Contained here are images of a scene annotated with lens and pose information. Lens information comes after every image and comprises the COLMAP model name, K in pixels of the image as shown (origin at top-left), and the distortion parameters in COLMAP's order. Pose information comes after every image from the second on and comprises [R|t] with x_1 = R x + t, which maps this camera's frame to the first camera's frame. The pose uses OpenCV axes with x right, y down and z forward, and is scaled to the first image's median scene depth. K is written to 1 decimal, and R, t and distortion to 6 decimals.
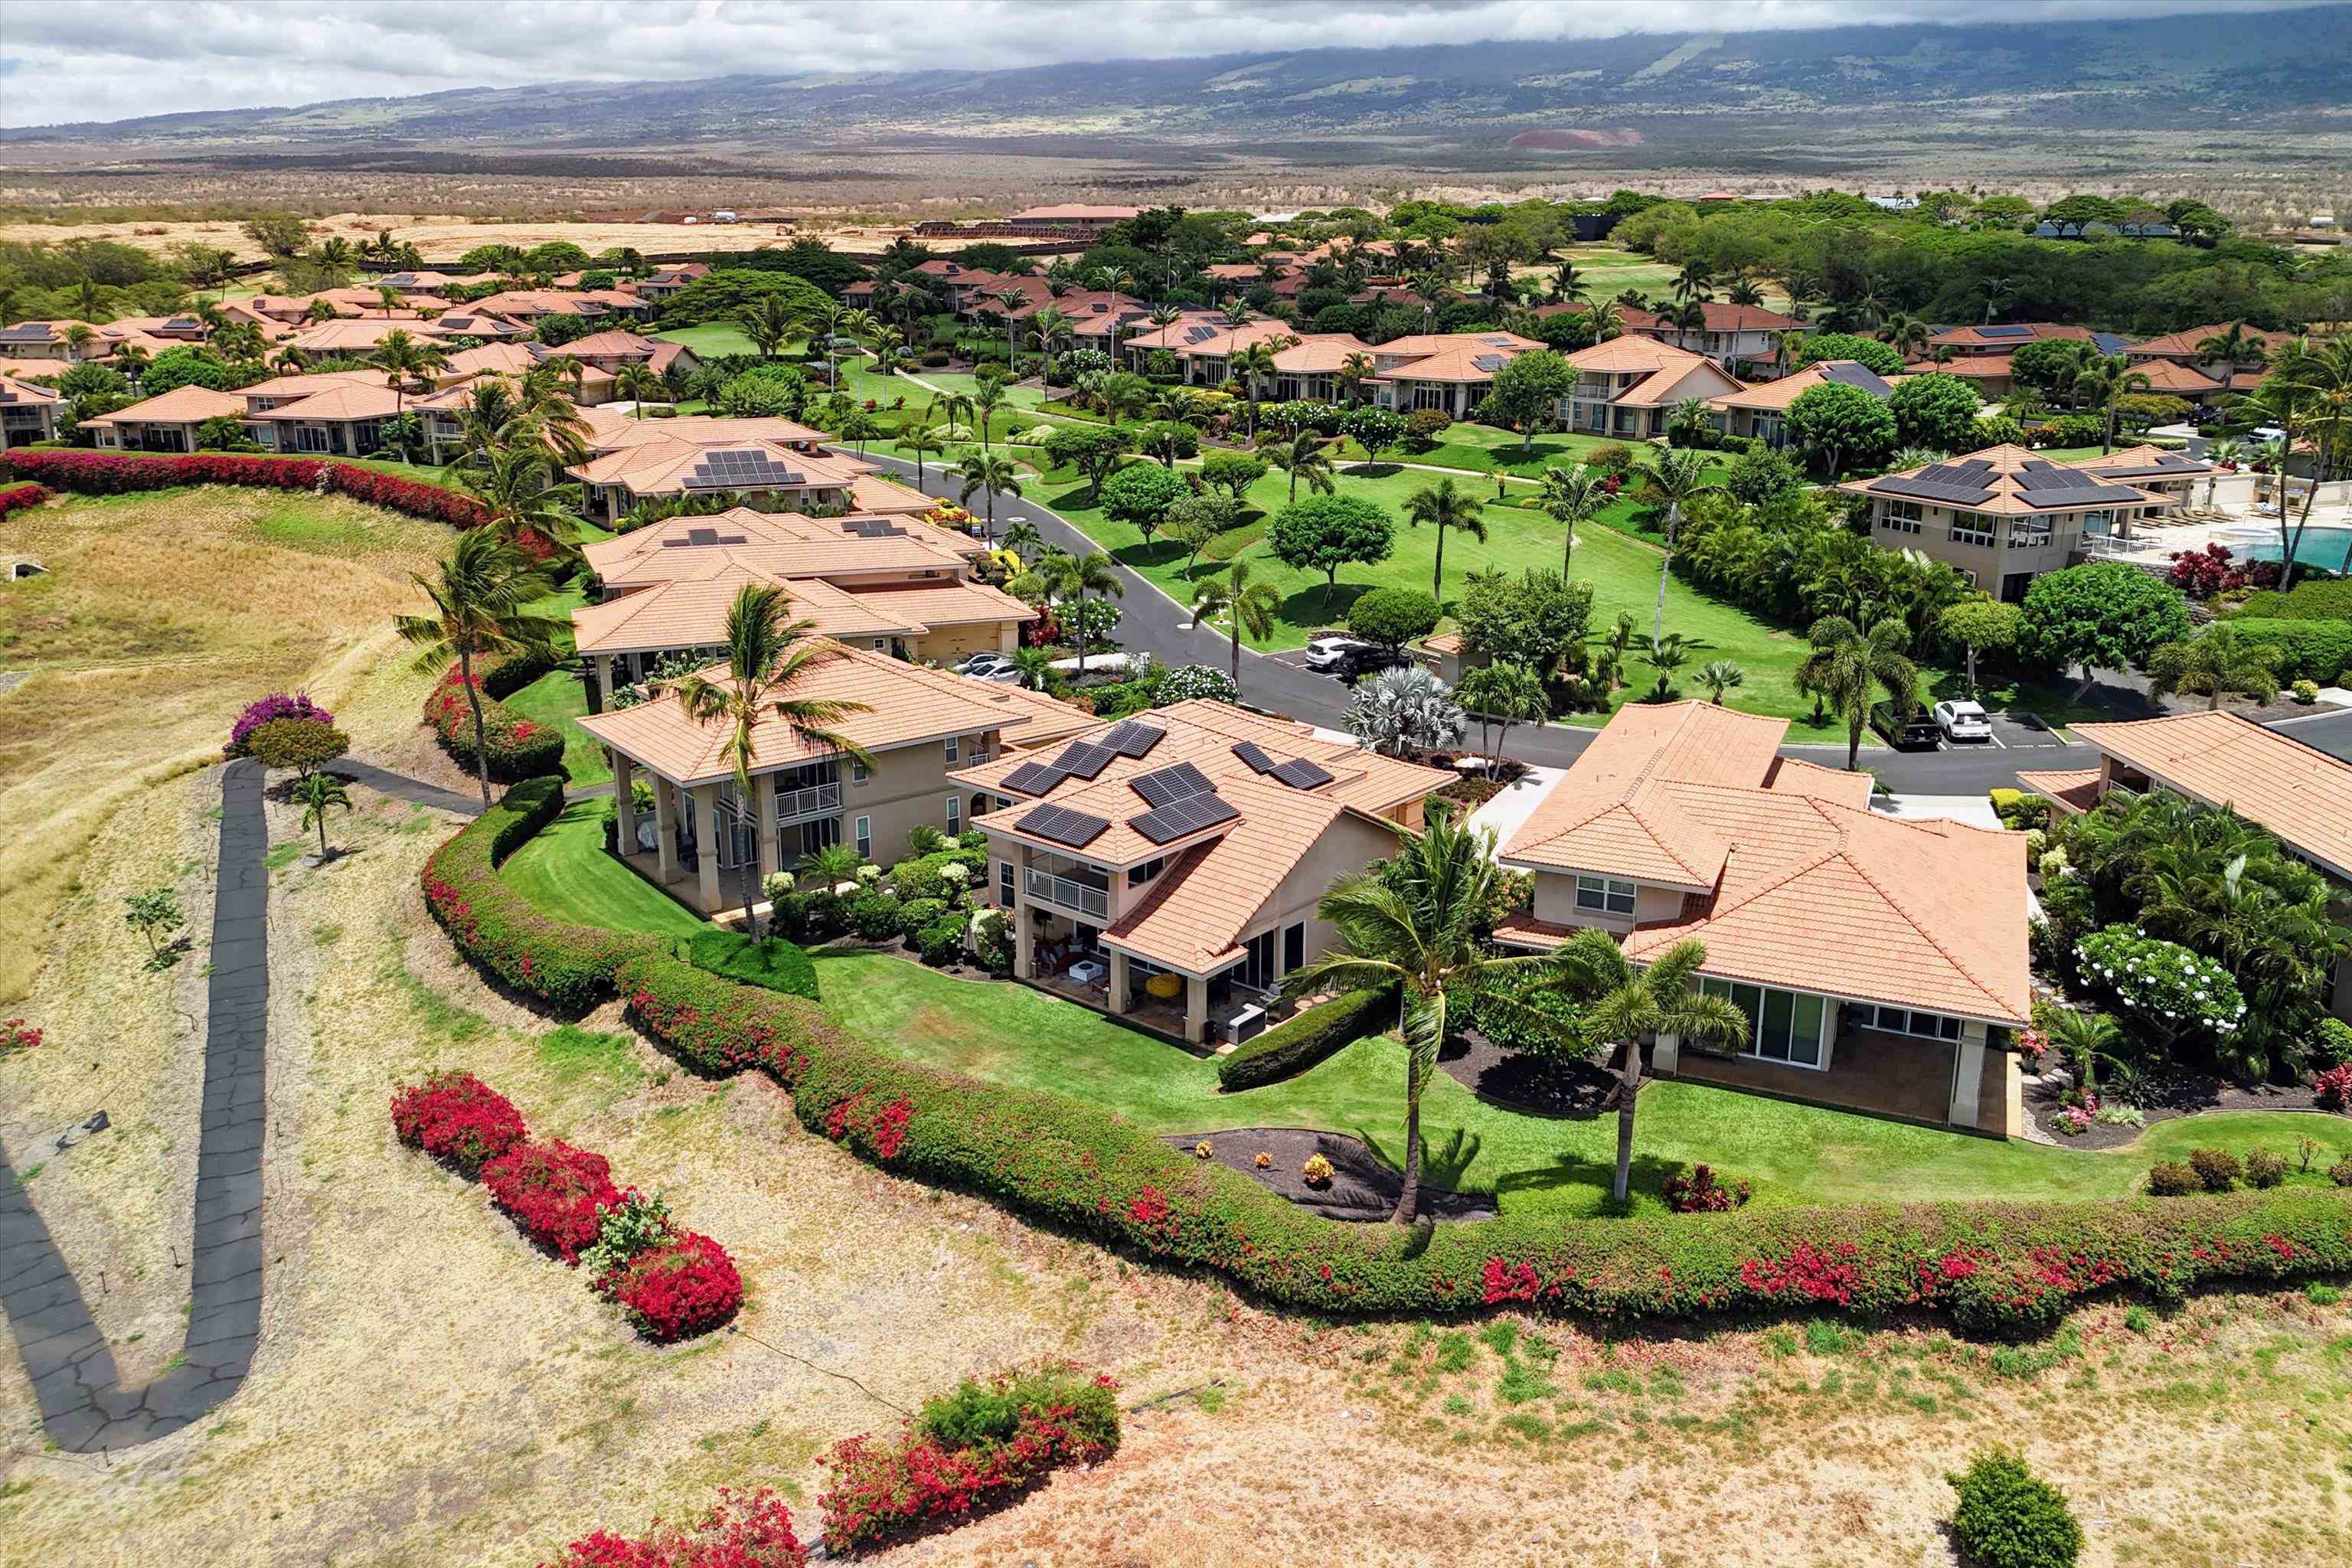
lens RADIAL K [[1757.0, 0, 1182.7], [0, 1757.0, 782.4], [0, 0, 1]] dist [0.076642, -0.089125]
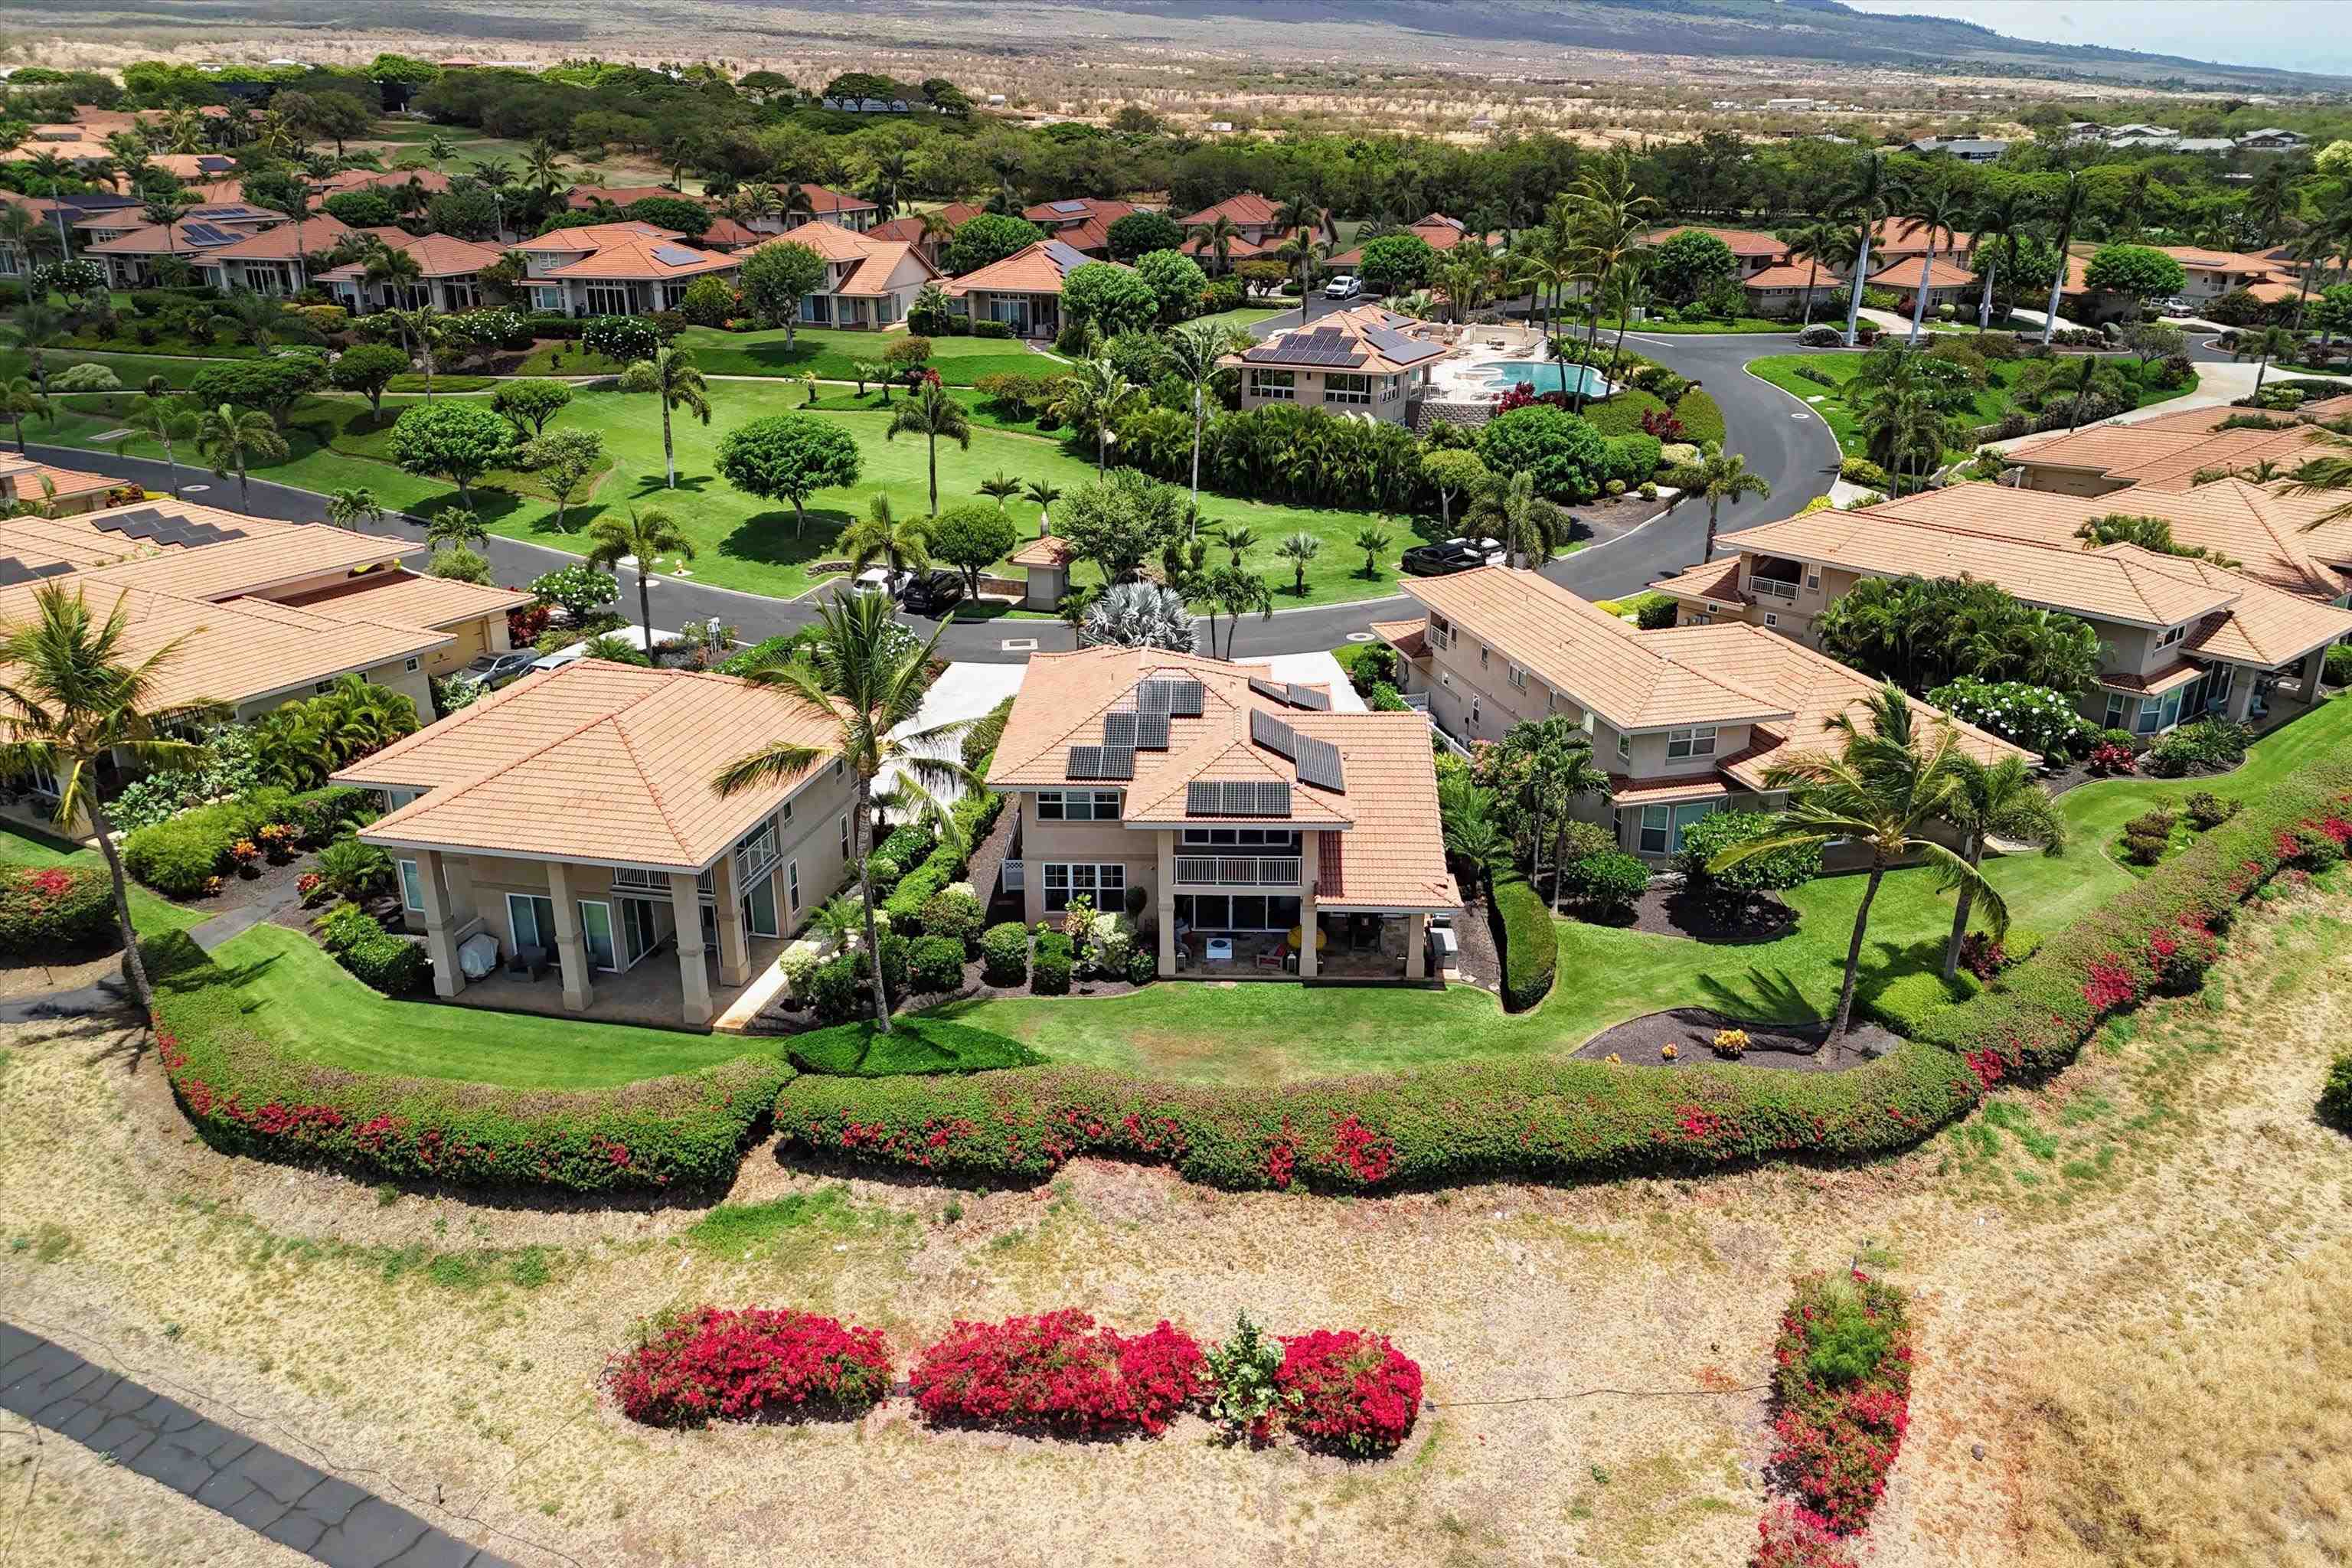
lens RADIAL K [[1757.0, 0, 1182.7], [0, 1757.0, 782.4], [0, 0, 1]] dist [0.076642, -0.089125]
pose [[0.777802, -0.226471, 0.586290, -0.614159], [0.187215, 0.973963, 0.127851, -0.104206], [-0.599979, 0.010320, 0.799949, 0.271380]]
